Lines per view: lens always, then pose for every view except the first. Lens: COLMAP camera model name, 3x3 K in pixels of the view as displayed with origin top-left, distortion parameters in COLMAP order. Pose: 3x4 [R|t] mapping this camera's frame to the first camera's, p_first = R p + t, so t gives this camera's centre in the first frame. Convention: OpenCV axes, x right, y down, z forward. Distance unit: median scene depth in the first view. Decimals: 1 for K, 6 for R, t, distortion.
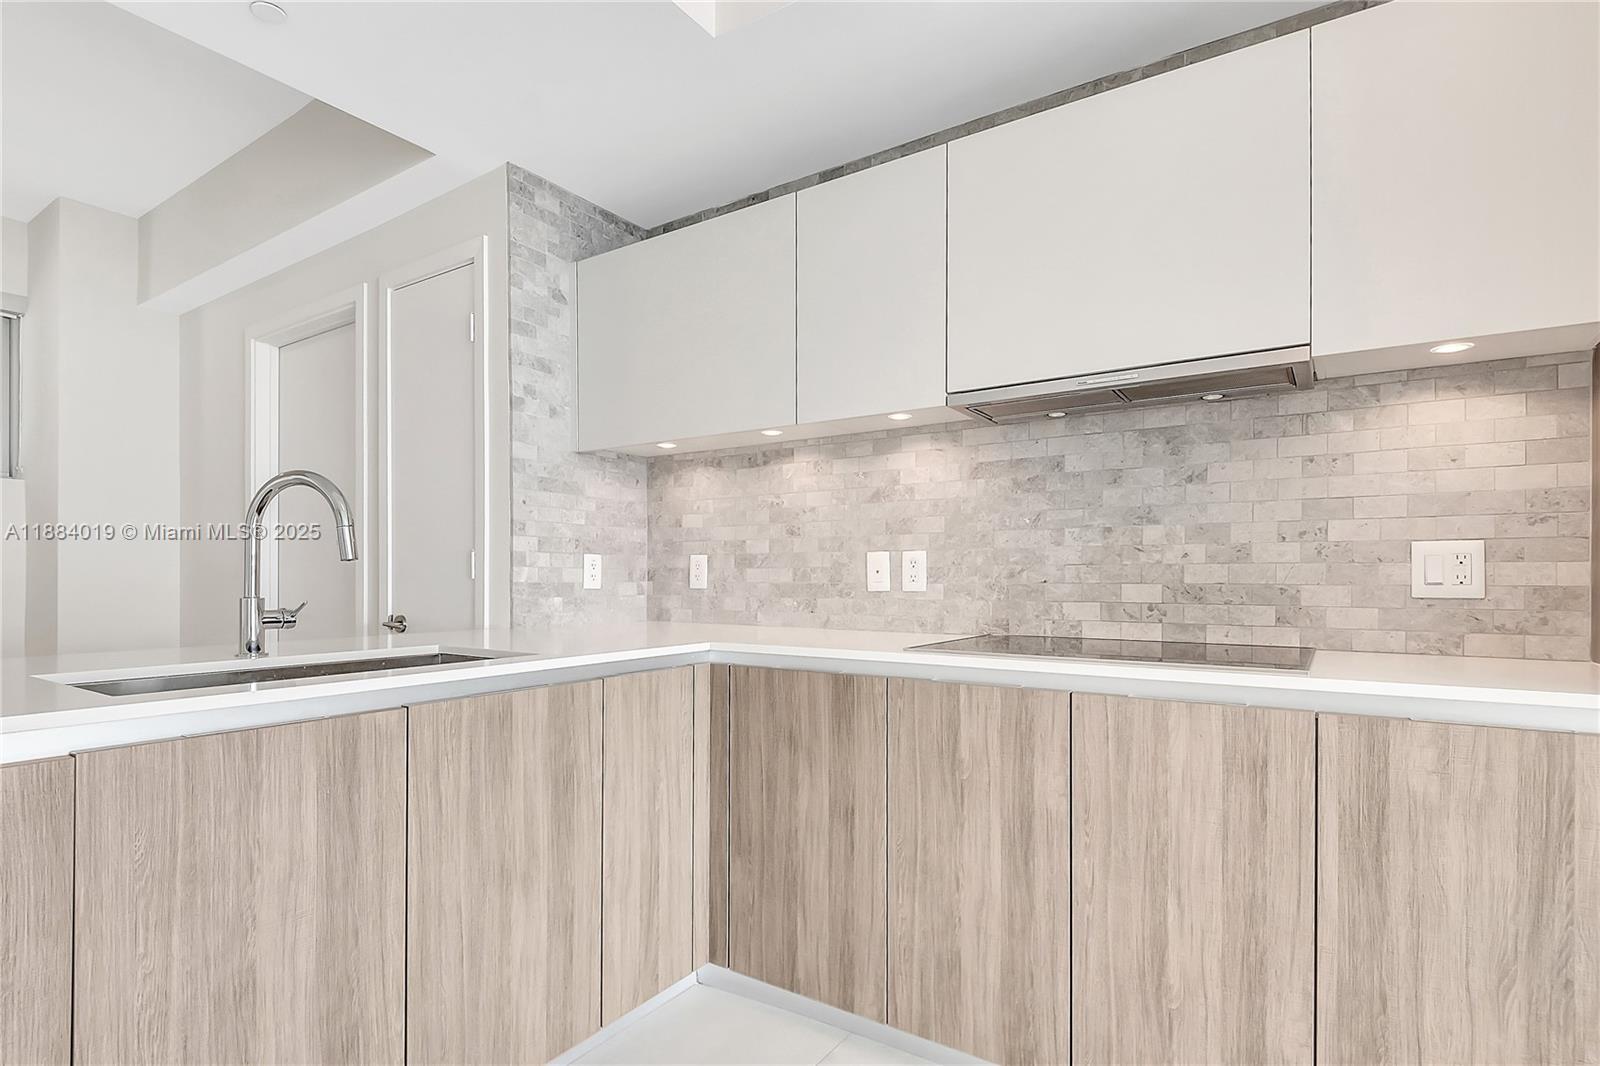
lens RADIAL K [[799.6, 0, 793.8], [0, 799.6, 579.4], [0, 0, 1]] dist [-0.000704, -0.001812]
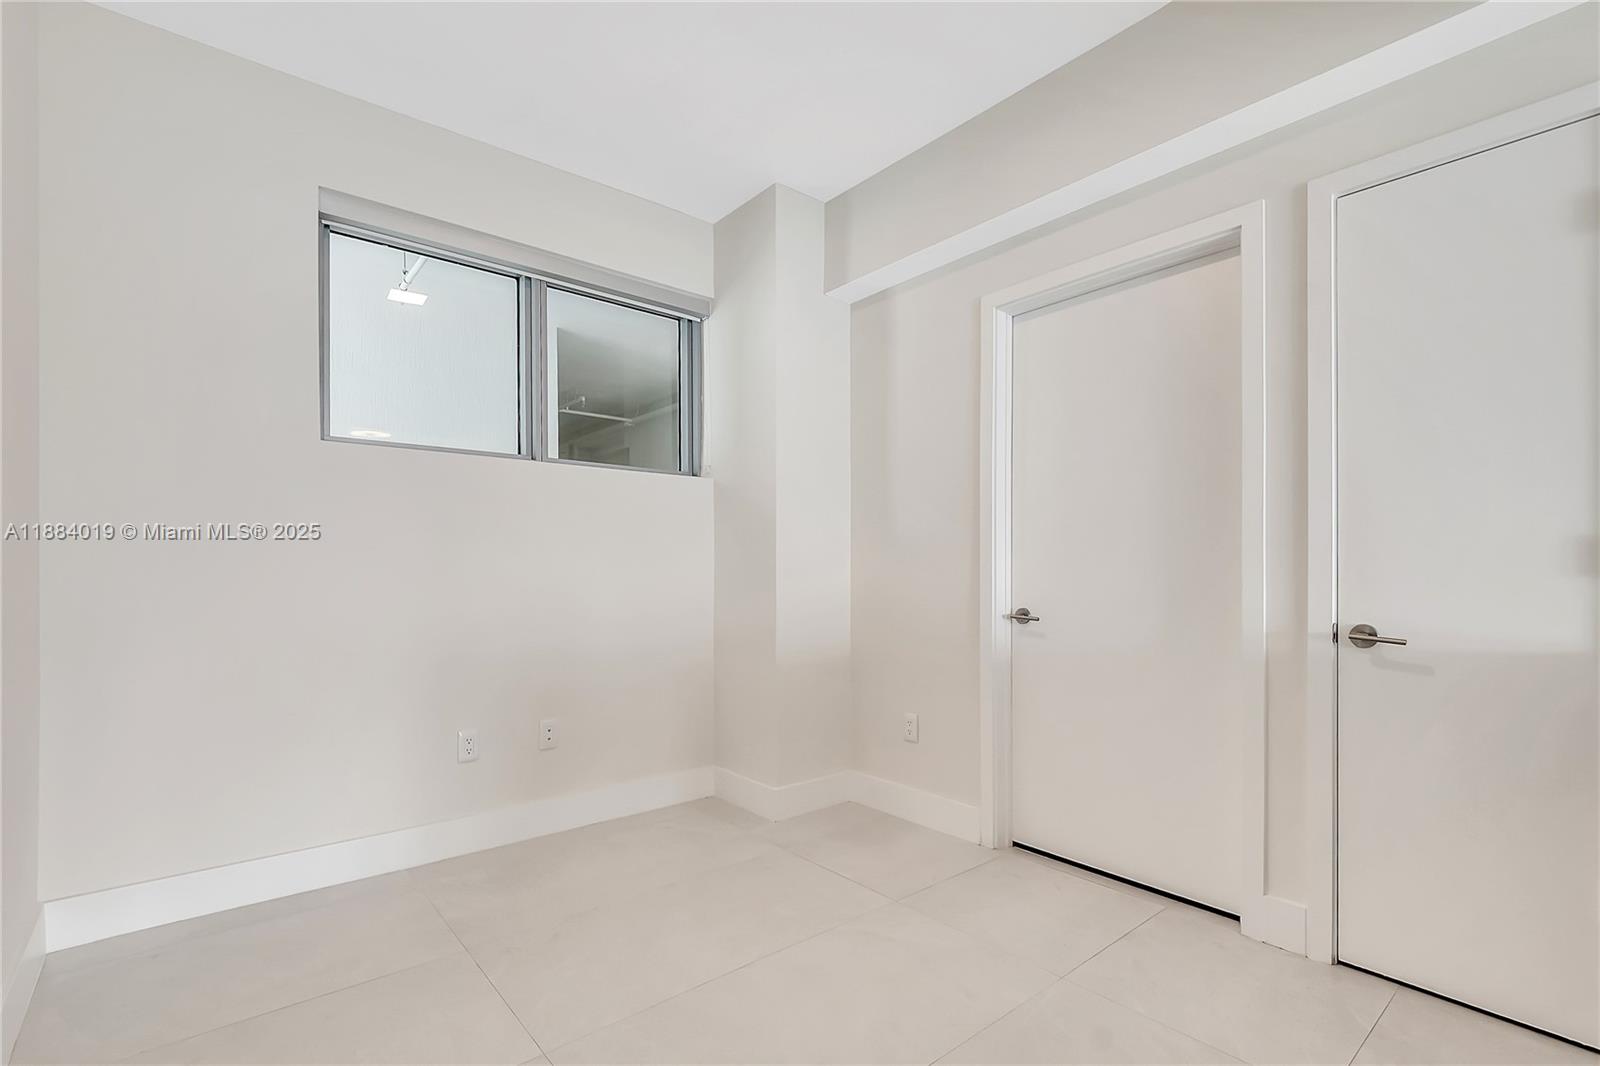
lens RADIAL K [[741.1, 0, 798.6], [0, 741.1, 574.4], [0, 0, 1]] dist [0.000135, -0.000211]
pose [[0.959008, -0.002058, -0.283371, -1.152581], [0.001530, 0.999997, -0.002083, -0.000410], [0.283374, 0.001564, 0.959008, 0.256082]]
